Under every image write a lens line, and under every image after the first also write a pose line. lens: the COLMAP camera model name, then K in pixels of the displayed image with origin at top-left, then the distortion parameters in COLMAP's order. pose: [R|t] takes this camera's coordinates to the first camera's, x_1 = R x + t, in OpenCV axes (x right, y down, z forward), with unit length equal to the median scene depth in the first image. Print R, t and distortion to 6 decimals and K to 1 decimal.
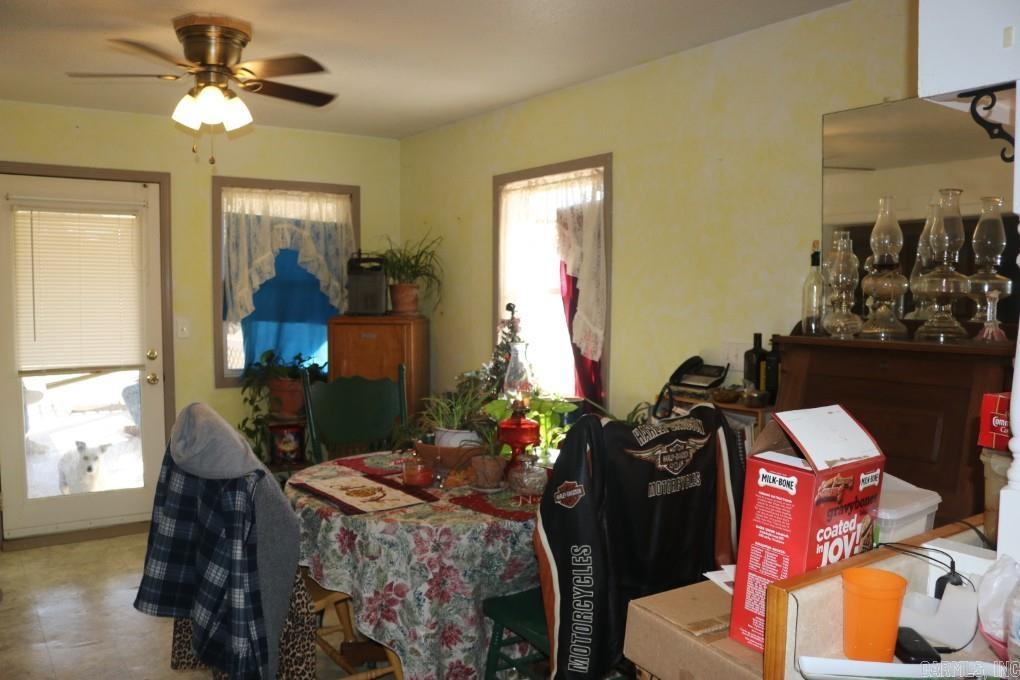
lens RADIAL K [[841.9, 0, 493.4], [0, 841.9, 358.6], [0, 0, 1]] dist [-0.134636, 0.108794]
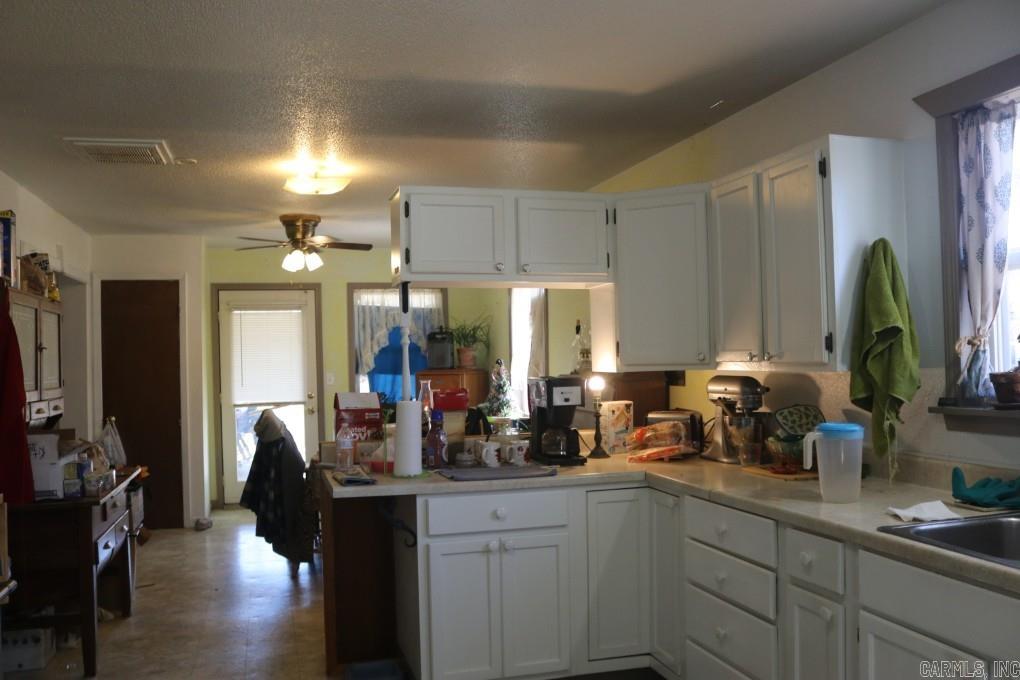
lens RADIAL K [[841.9, 0, 493.4], [0, 841.9, 350.9], [0, 0, 1]] dist [-0.134636, 0.108794]
pose [[0.946012, -0.025806, -0.323102, 0.433711], [0.000586, 0.996960, -0.077911, 0.034395], [0.324131, 0.073515, 0.943152, -0.413960]]
